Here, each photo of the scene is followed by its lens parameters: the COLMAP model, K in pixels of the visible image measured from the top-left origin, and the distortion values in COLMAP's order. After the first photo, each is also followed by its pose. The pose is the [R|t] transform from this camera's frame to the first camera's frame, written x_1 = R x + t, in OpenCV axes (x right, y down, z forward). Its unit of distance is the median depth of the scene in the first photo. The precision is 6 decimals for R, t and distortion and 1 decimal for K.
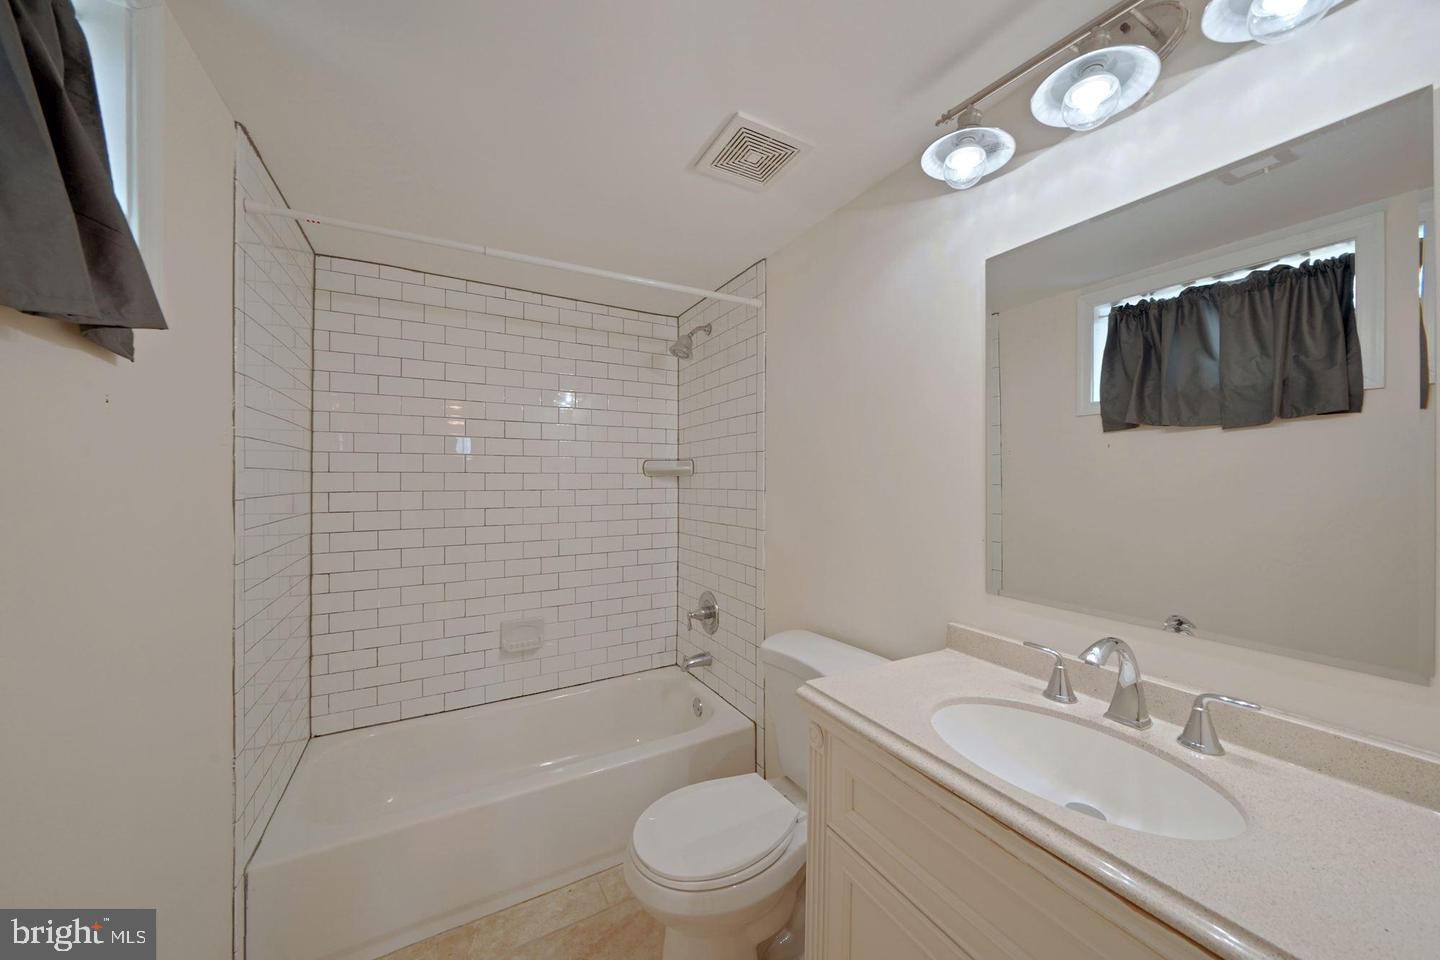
lens RADIAL K [[504.1, 0, 721.3], [0, 504.1, 477.8], [0, 0, 1]] dist [-0.001970, -0.000258]
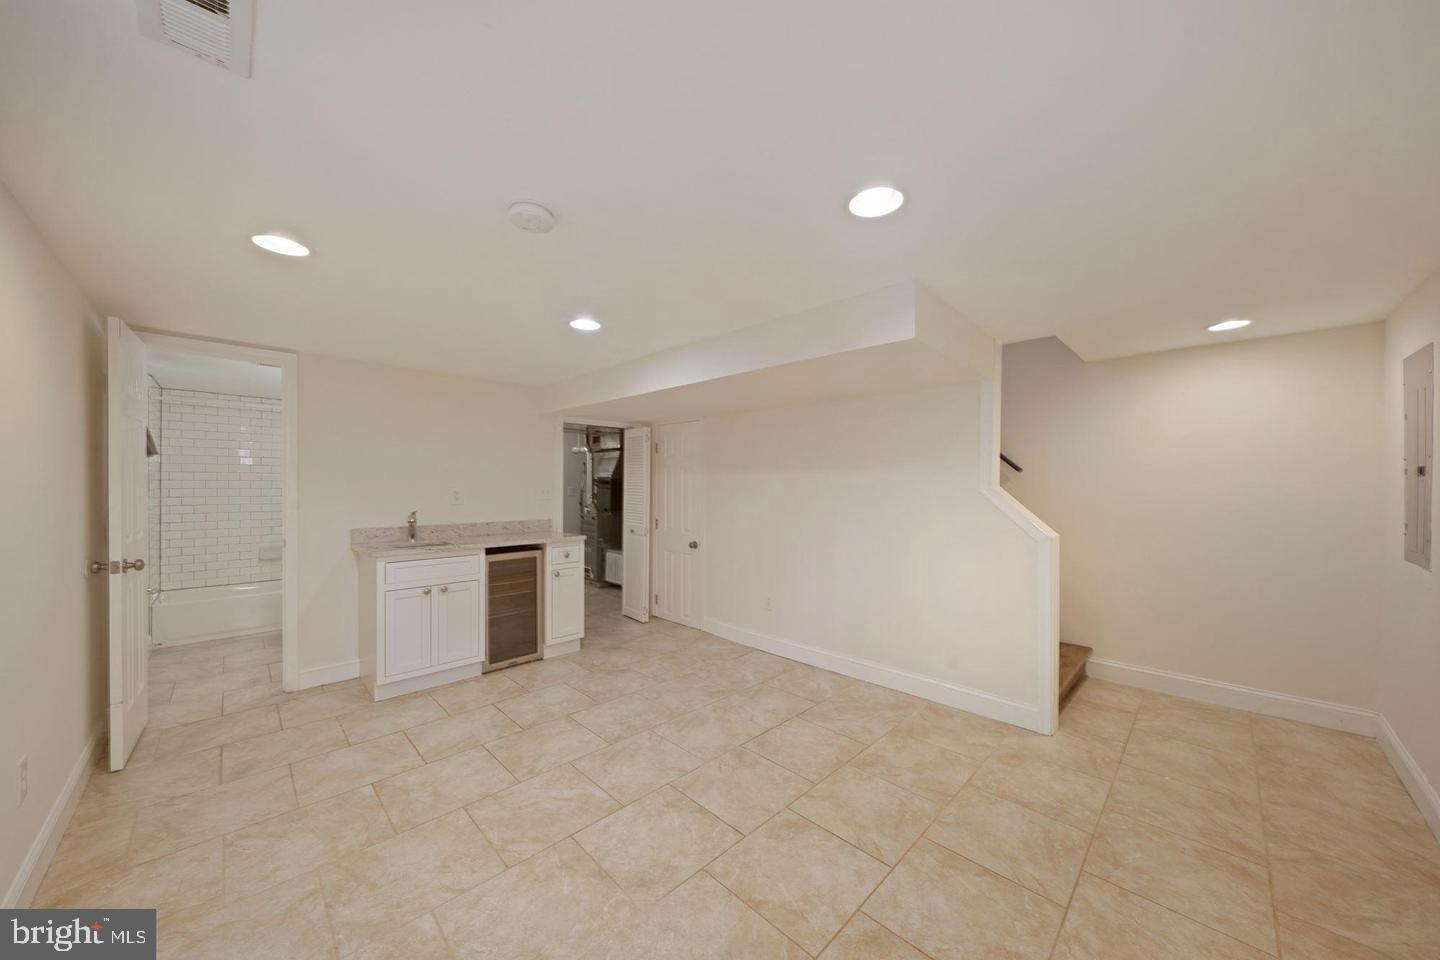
lens RADIAL K [[504.1, 0, 722.0], [0, 504.1, 483.7], [0, 0, 1]] dist [-0.001970, -0.000258]
pose [[0.964305, 0.001942, 0.264787, 1.101492], [-0.003443, 0.999981, 0.005203, -0.015774], [-0.264772, -0.005928, 0.964293, -1.964235]]
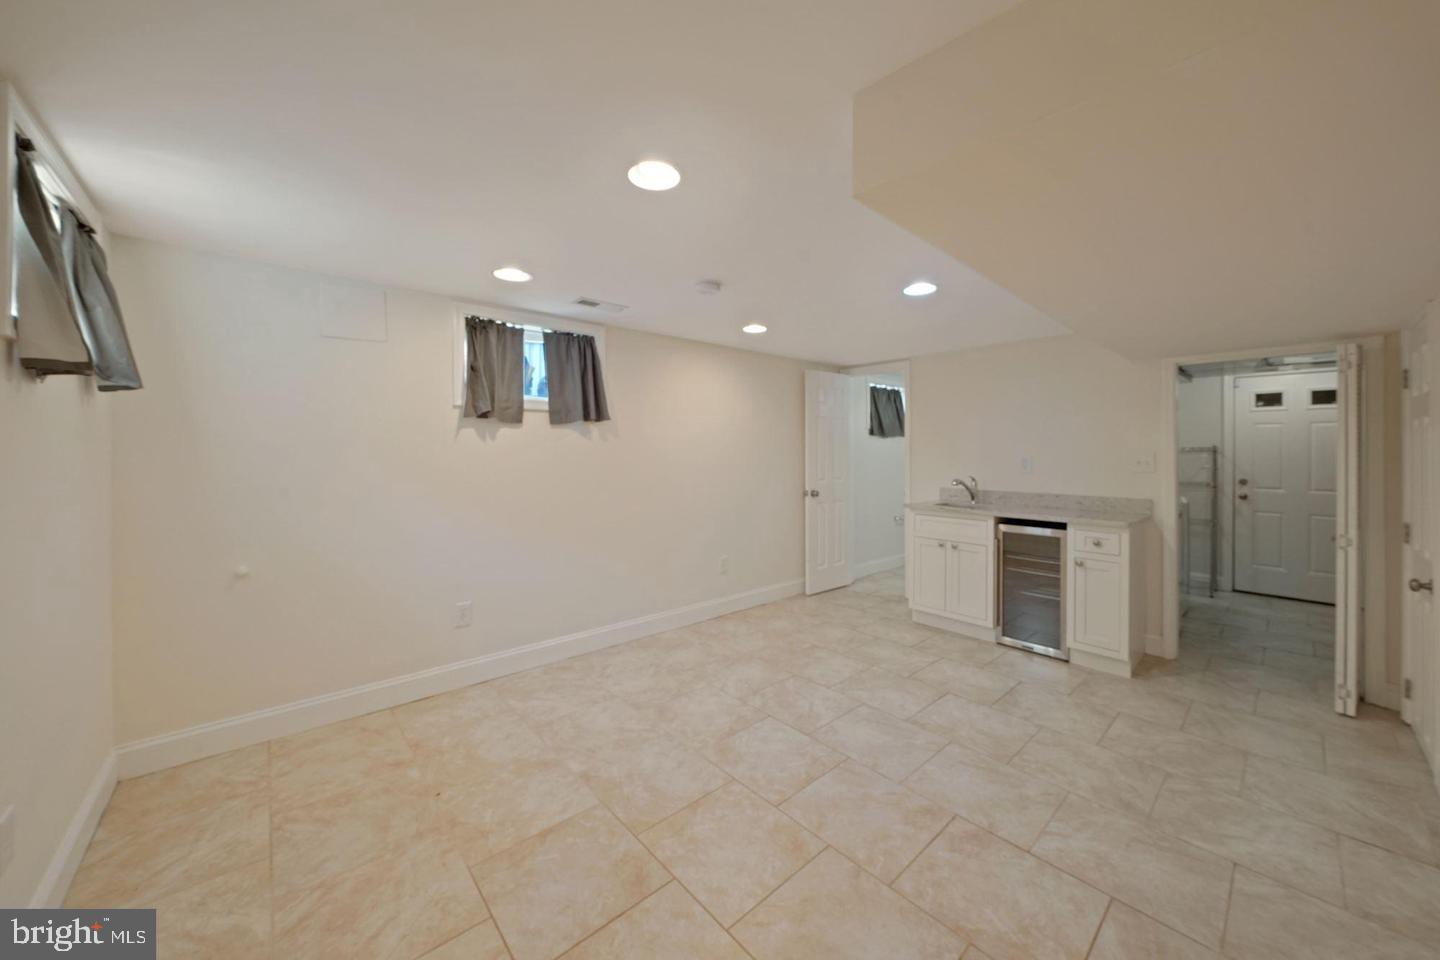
lens RADIAL K [[504.1, 0, 712.3], [0, 504.1, 455.7], [0, 0, 1]] dist [-0.001970, -0.000258]
pose [[0.203436, 0.007169, -0.979062, 3.294617], [0.002238, 0.999967, 0.007787, 0.005125], [0.979086, -0.003775, 0.203413, -0.853227]]
